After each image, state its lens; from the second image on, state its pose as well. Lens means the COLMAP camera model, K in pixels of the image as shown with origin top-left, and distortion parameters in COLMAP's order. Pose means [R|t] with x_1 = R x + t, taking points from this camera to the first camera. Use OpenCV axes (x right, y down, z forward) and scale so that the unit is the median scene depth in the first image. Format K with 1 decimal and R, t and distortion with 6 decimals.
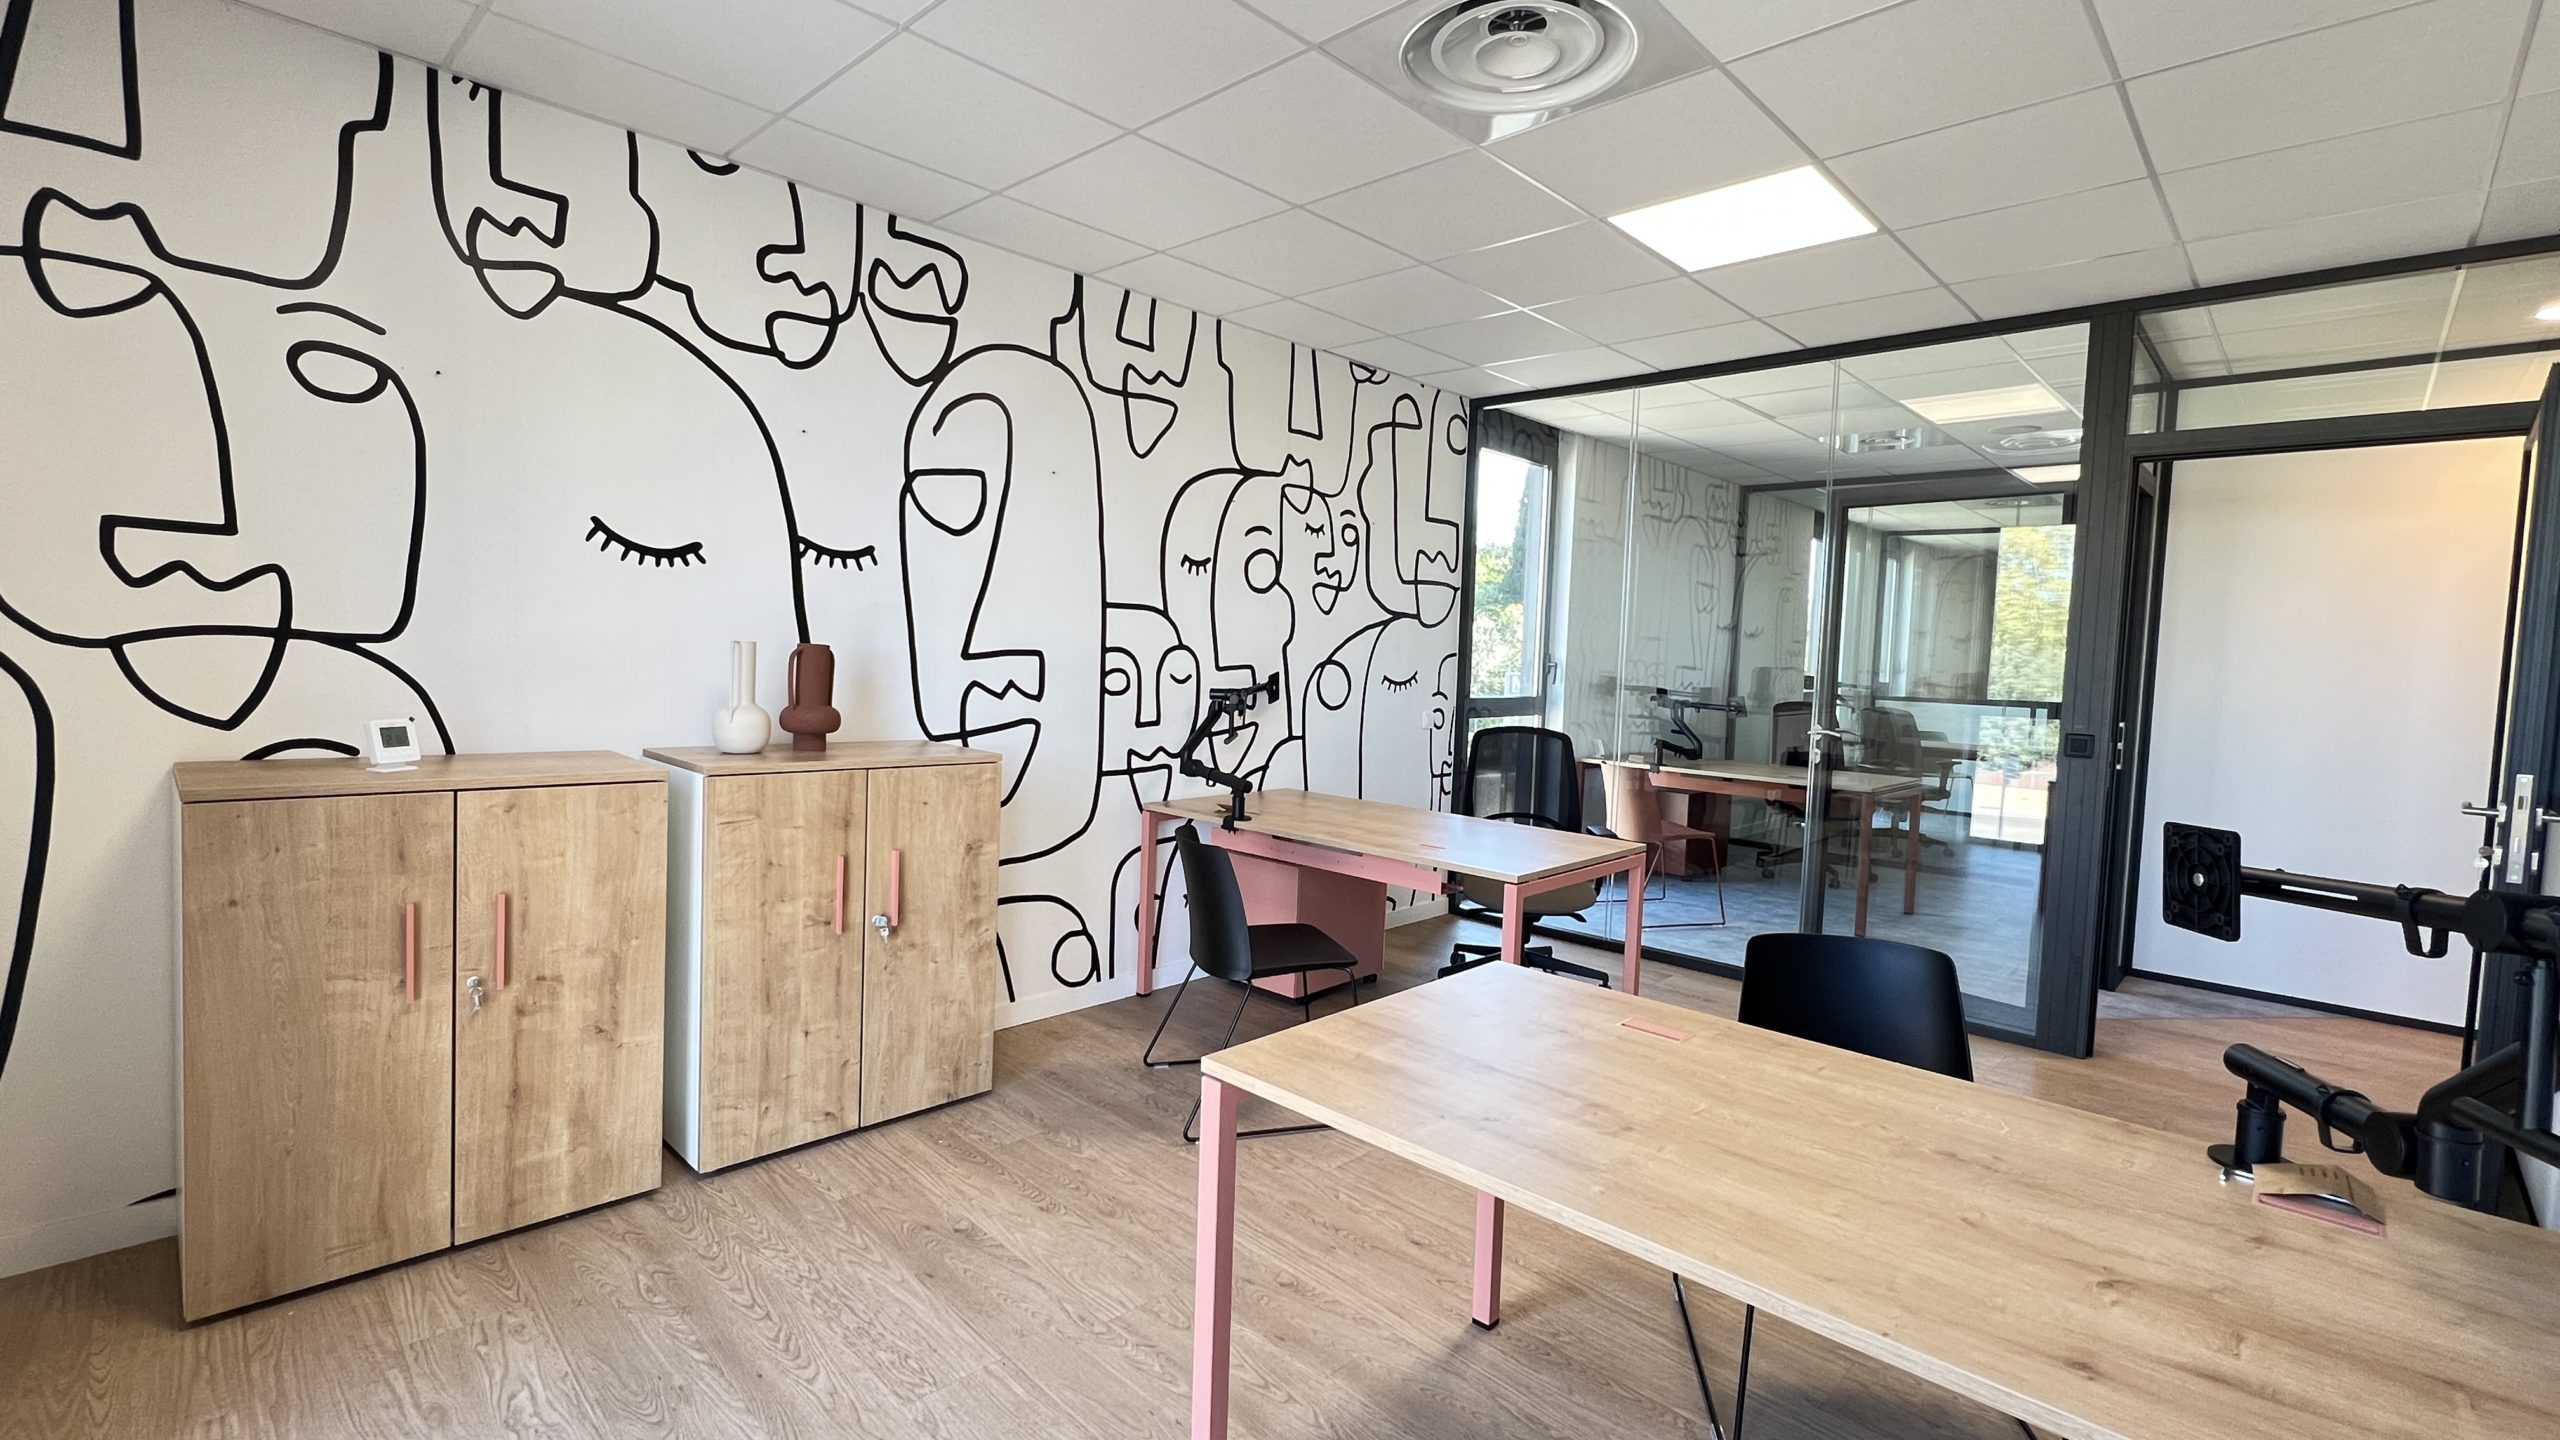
lens RADIAL K [[1120.3, 0, 1277.1], [0, 1120.3, 707.9], [0, 0, 1]] dist [-0.001283, -0.000161]
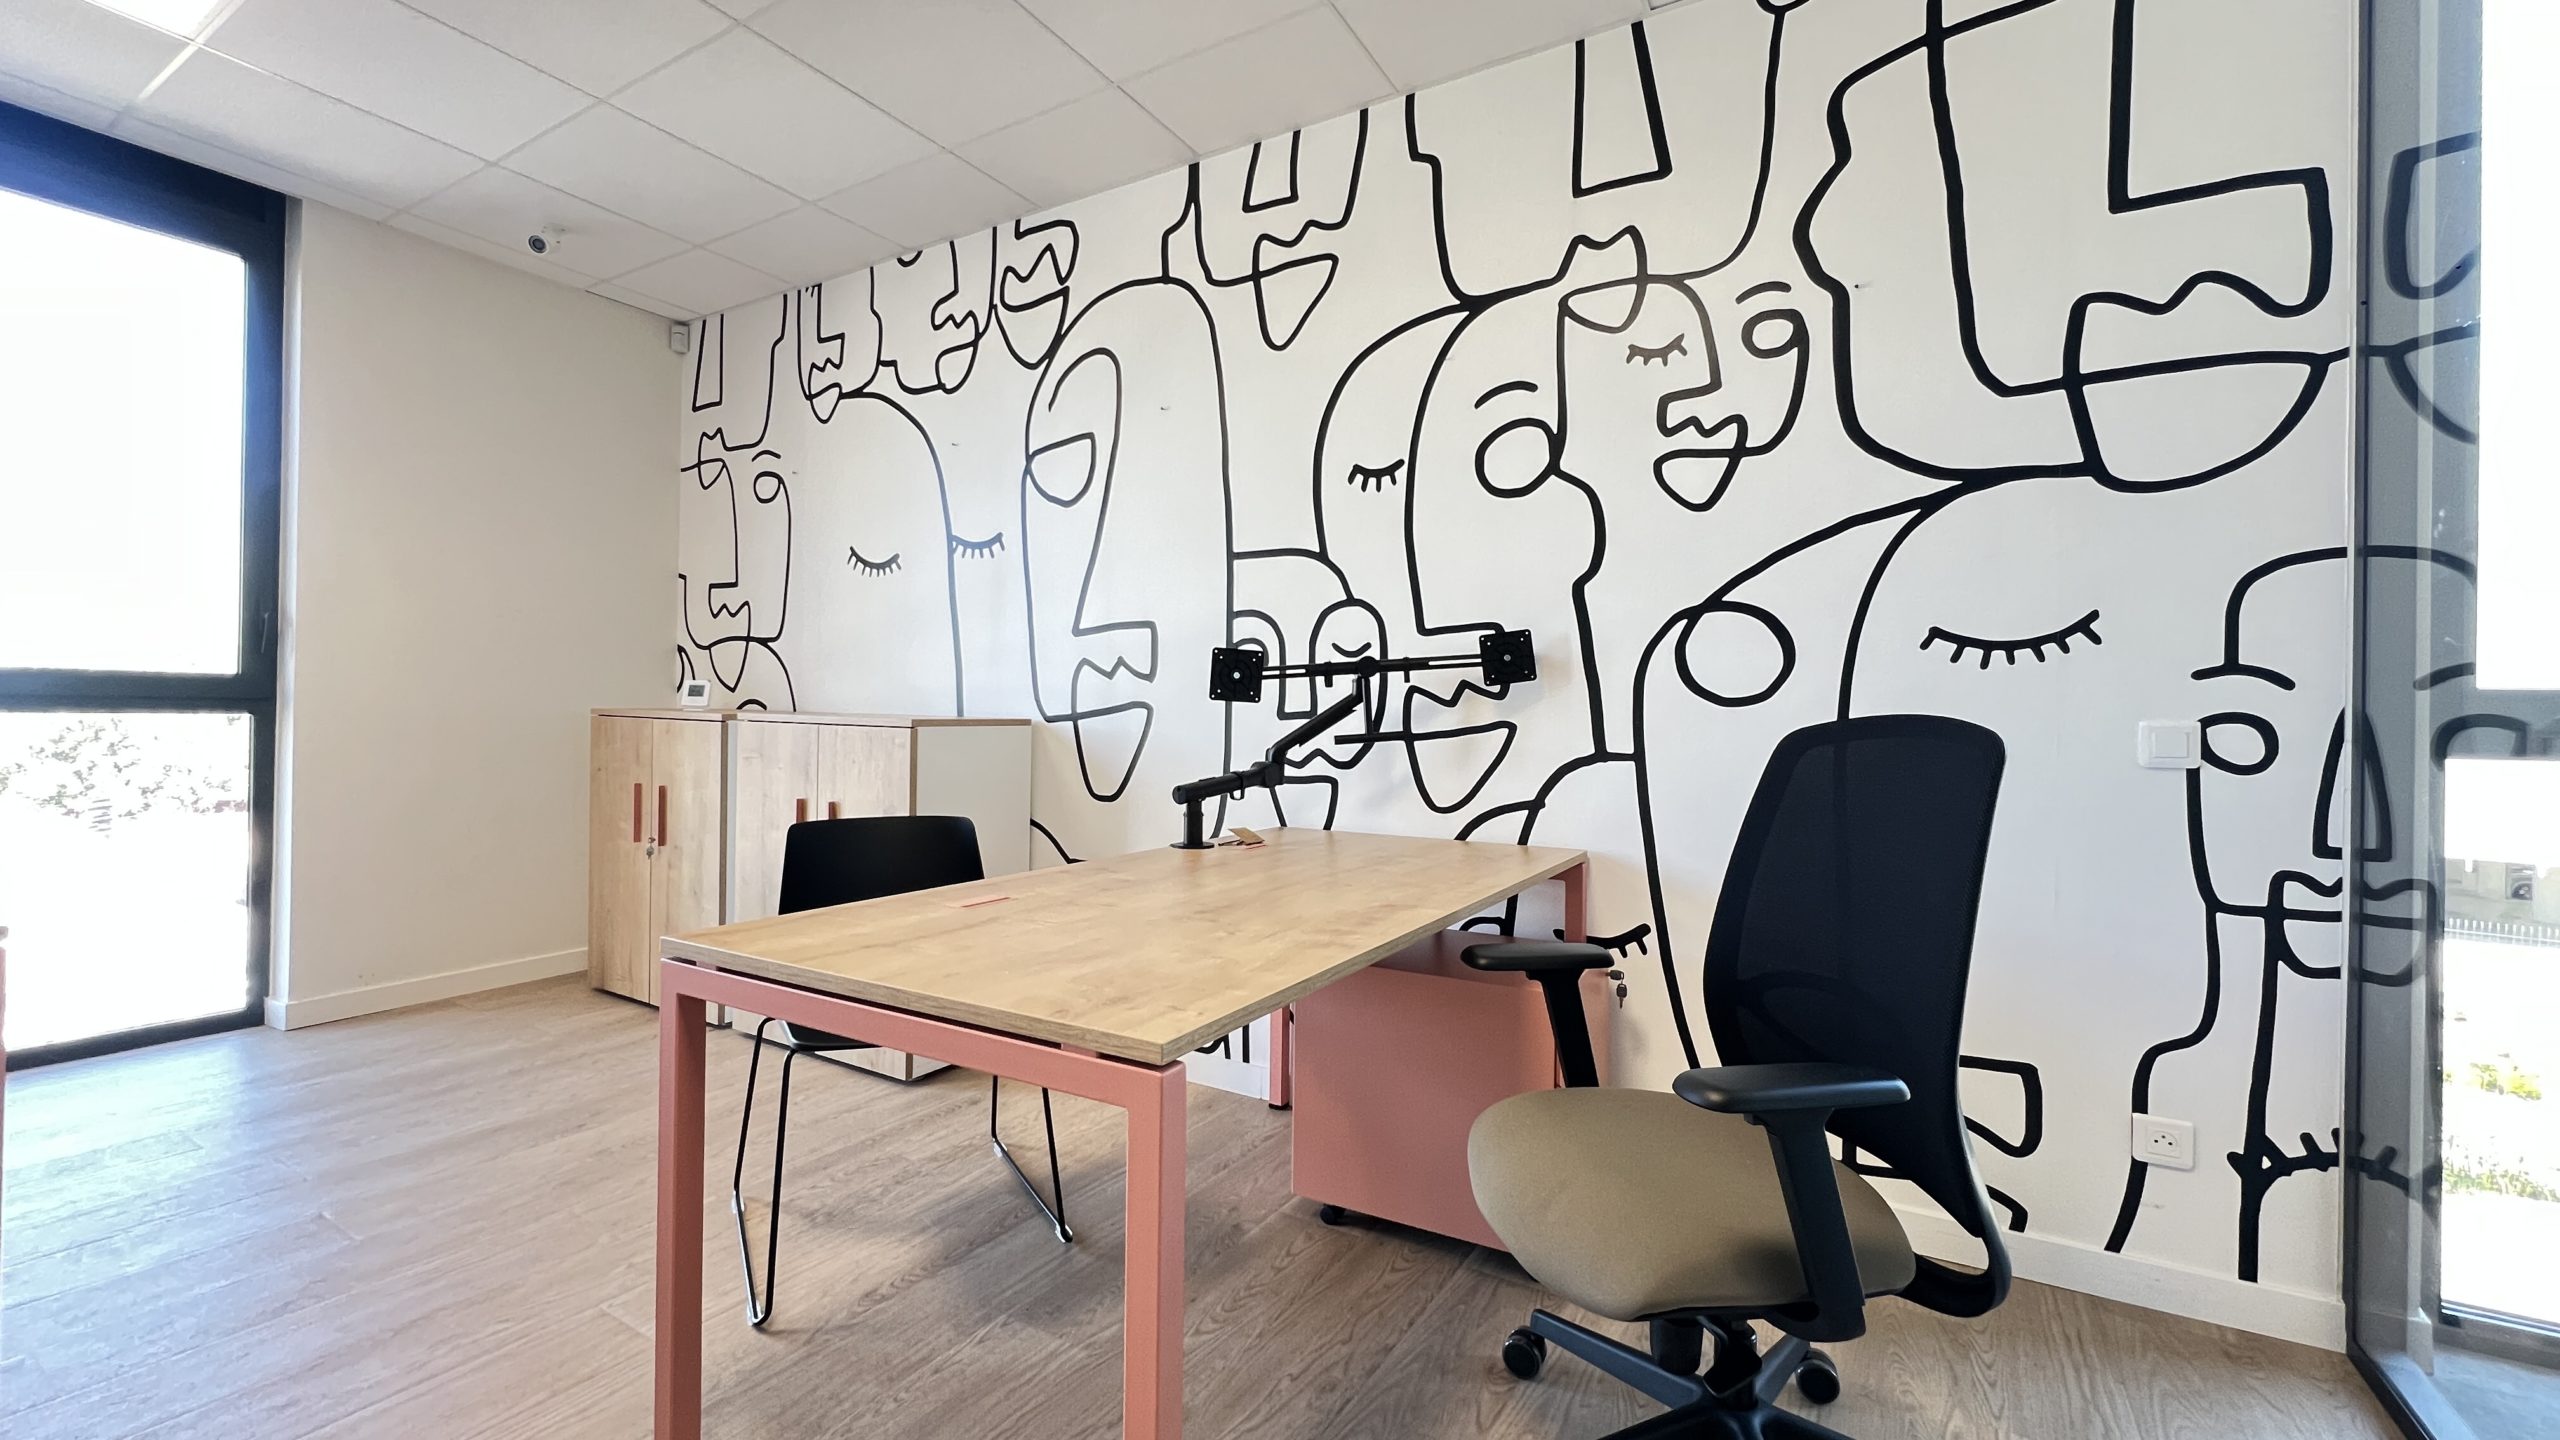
lens RADIAL K [[1013.5, 0, 1278.4], [0, 1013.5, 717.8], [0, 0, 1]] dist [0.000278, -0.000055]
pose [[0.231811, -0.034894, -0.972135, 0.548303], [-0.065971, 0.996492, -0.051500, 0.054161], [0.970521, 0.076071, 0.228696, 0.922014]]
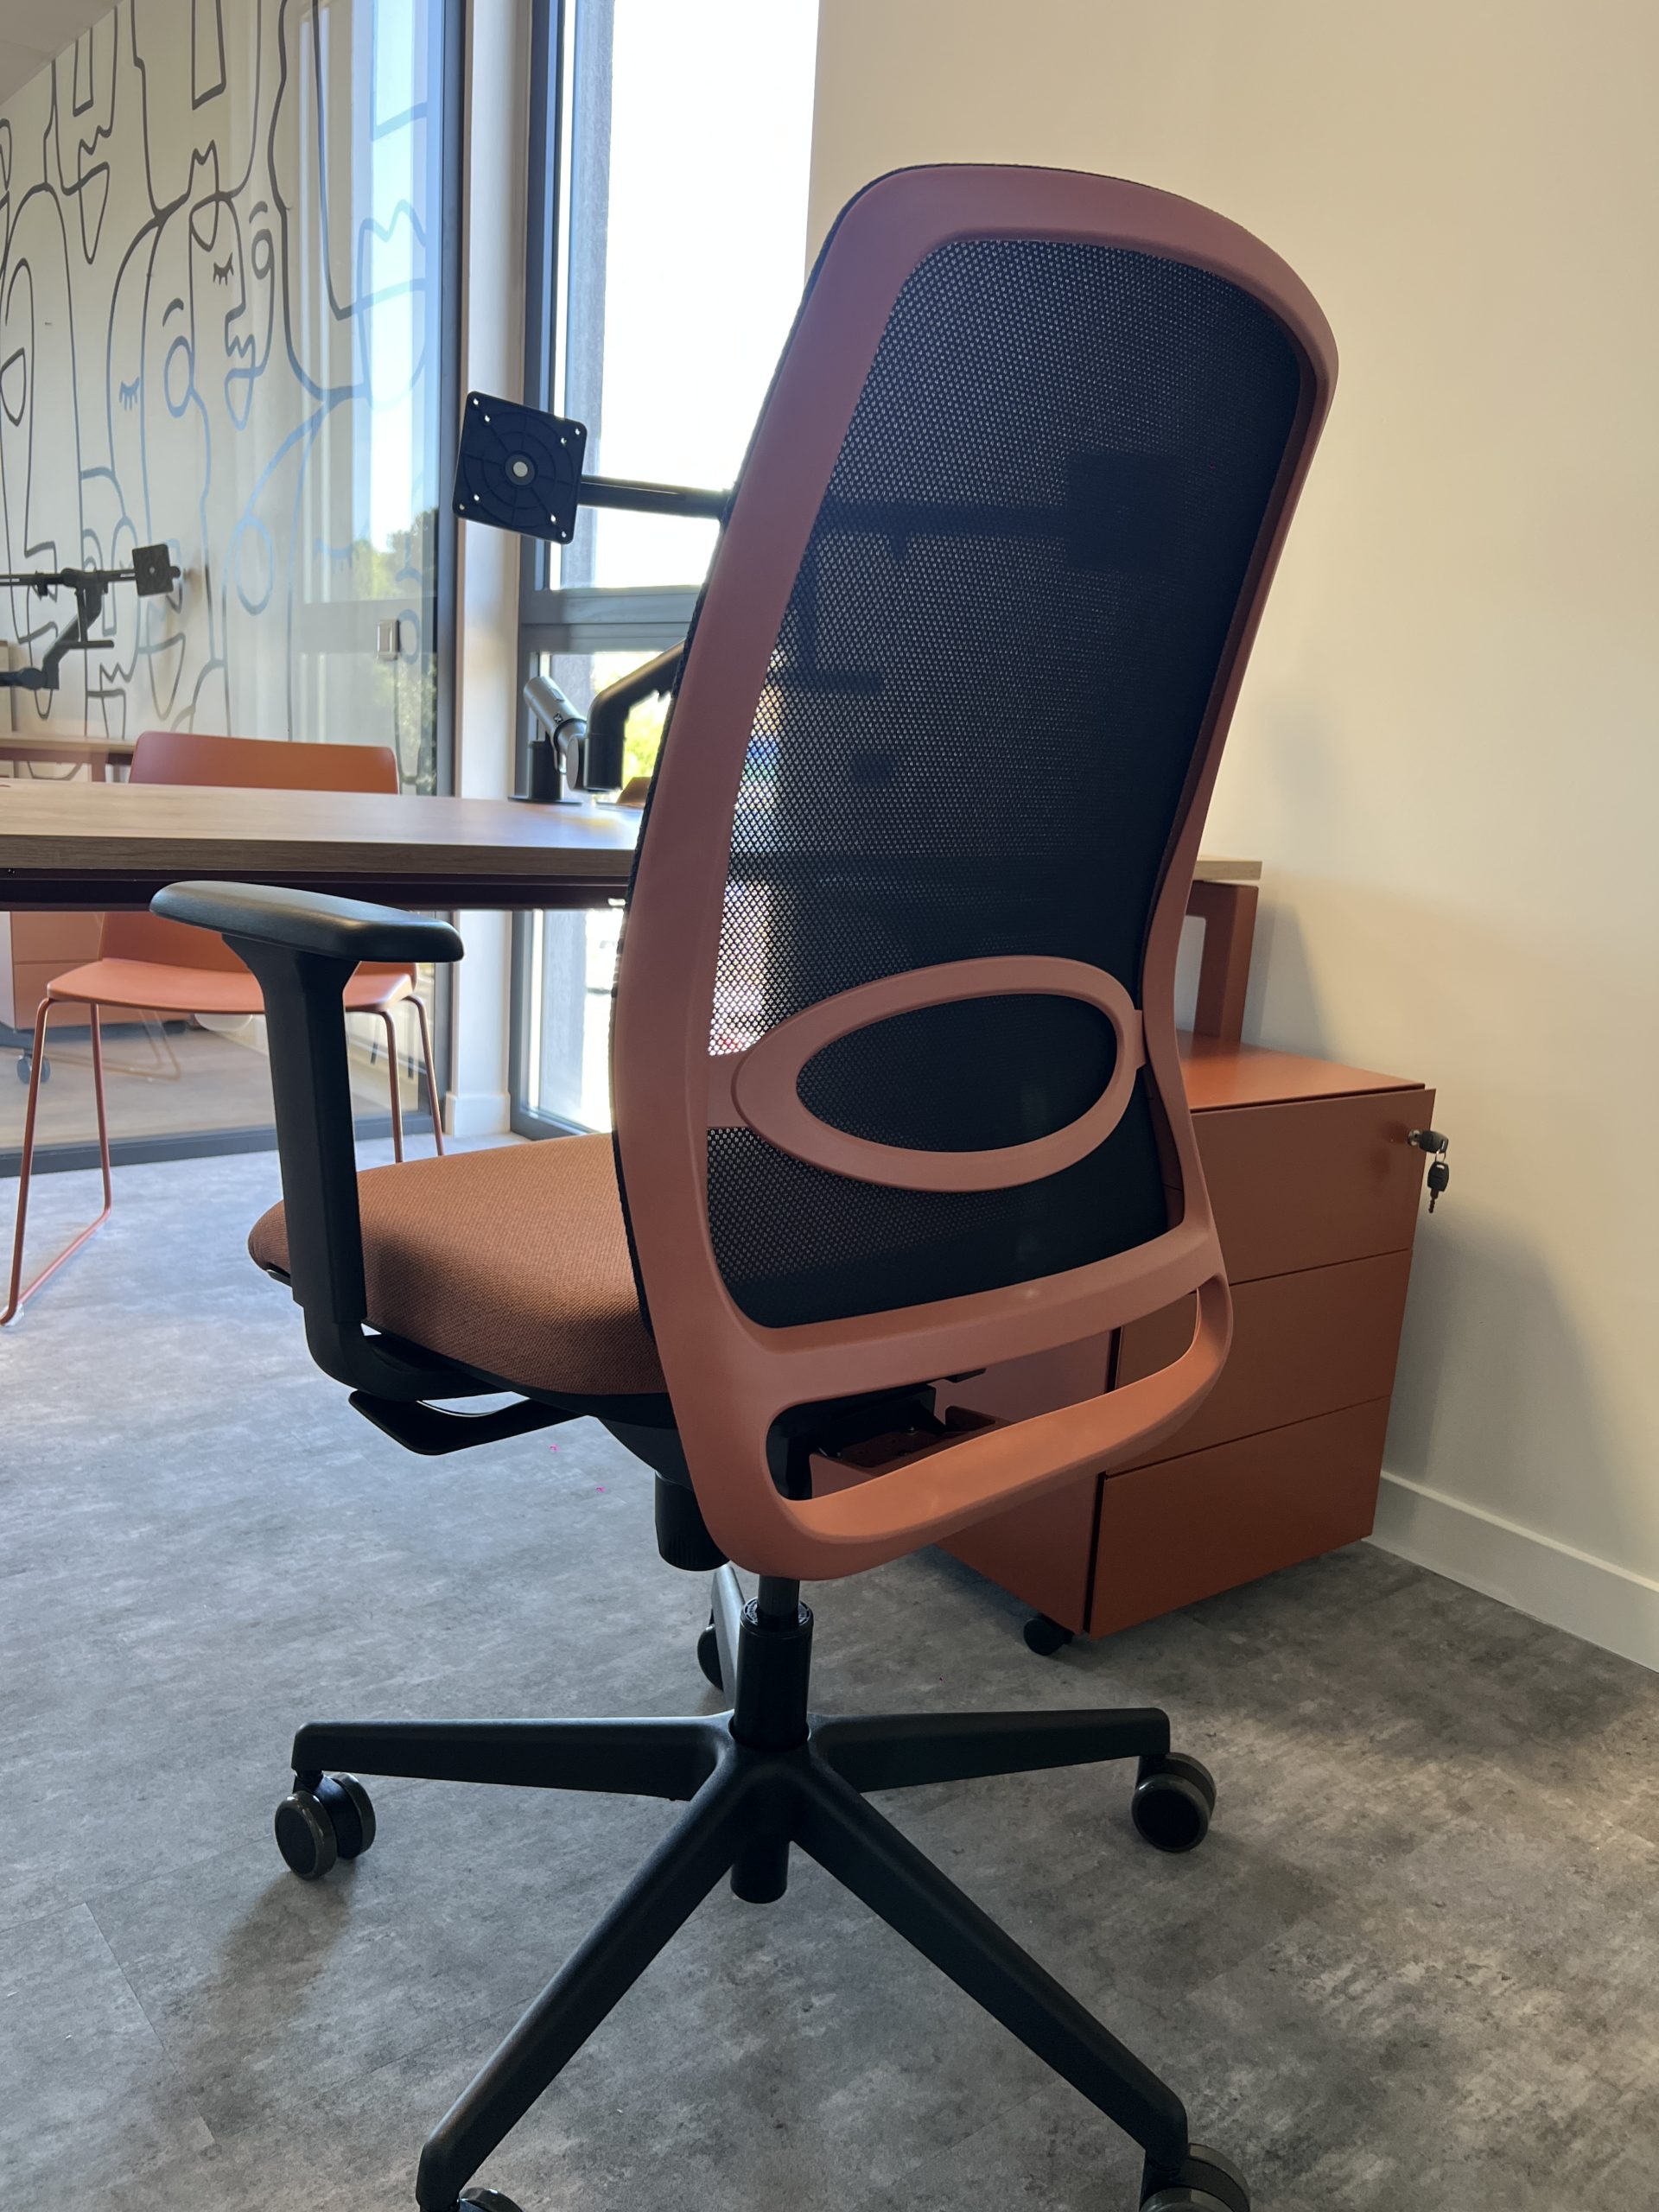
lens RADIAL K [[1682.8, 0, 829.3], [0, 1682.8, 1104.9], [0, 0, 1]] dist [-0.001144, -0.001721]
pose [[-0.102364, 0.169120, -0.980265, 1.093733], [-0.122663, 0.975775, 0.181155, 0.066204], [0.987155, 0.138786, -0.079139, 1.763875]]
